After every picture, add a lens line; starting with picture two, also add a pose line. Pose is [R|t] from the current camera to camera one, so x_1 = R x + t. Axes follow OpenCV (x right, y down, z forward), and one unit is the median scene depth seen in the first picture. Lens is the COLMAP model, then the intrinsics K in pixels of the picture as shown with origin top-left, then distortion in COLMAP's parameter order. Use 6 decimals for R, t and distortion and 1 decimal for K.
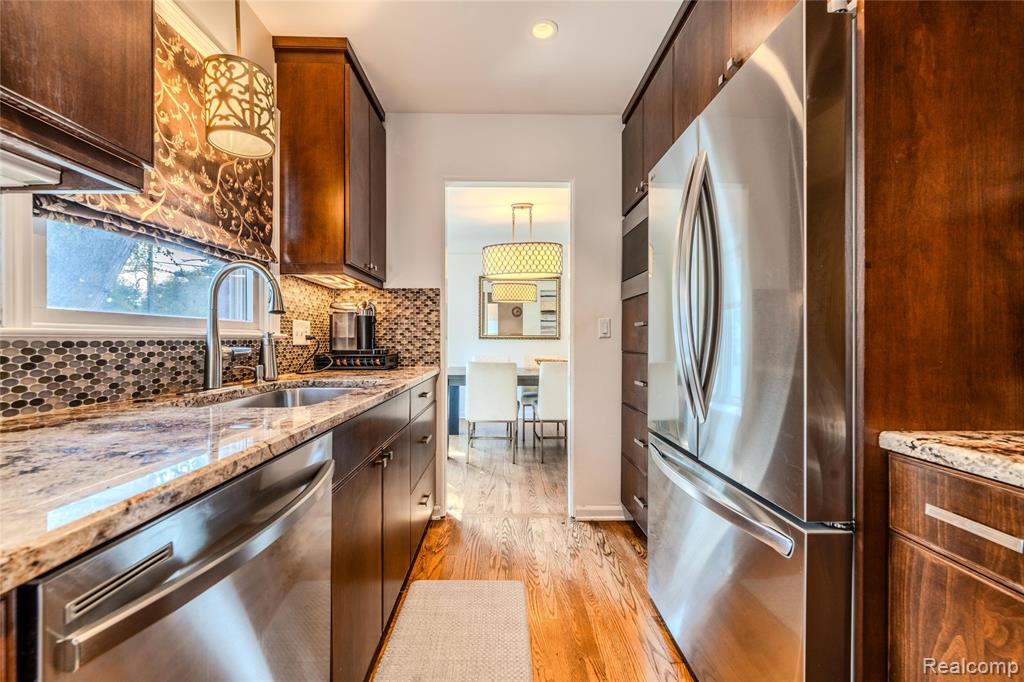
lens RADIAL K [[425.0, 0, 503.6], [0, 425.0, 341.4], [0, 0, 1]] dist [0.000507, -0.001310]
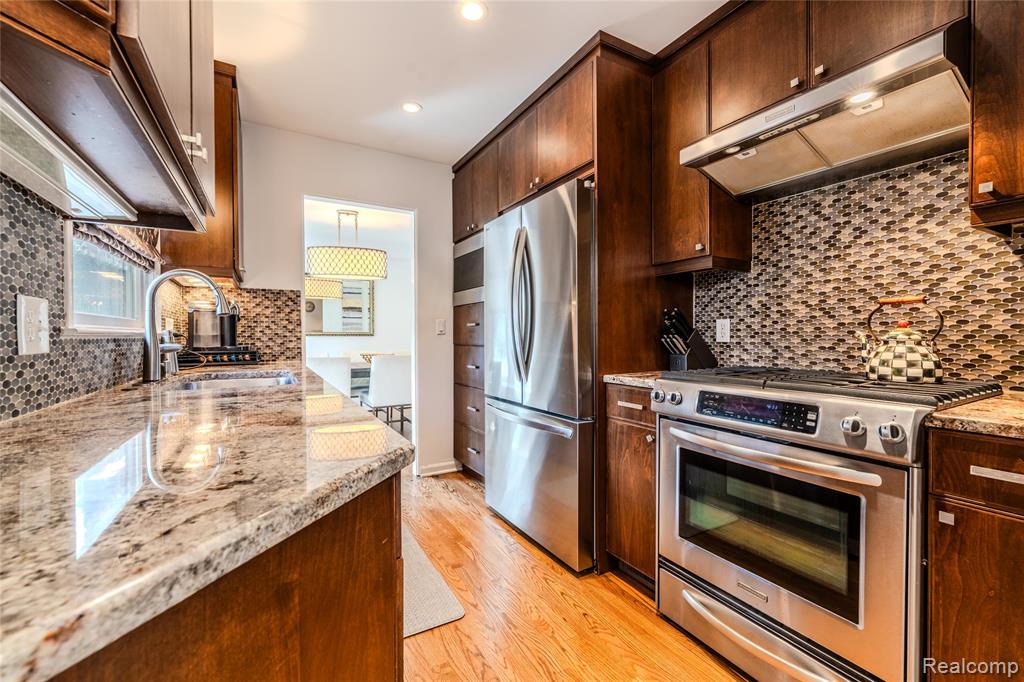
lens RADIAL K [[425.0, 0, 514.4], [0, 425.0, 339.8], [0, 0, 1]] dist [0.000507, -0.001310]
pose [[0.864491, -0.009094, 0.502566, -0.245415], [0.006414, 0.999954, 0.007062, 0.000289], [-0.502608, -0.002882, 0.864510, -0.267666]]
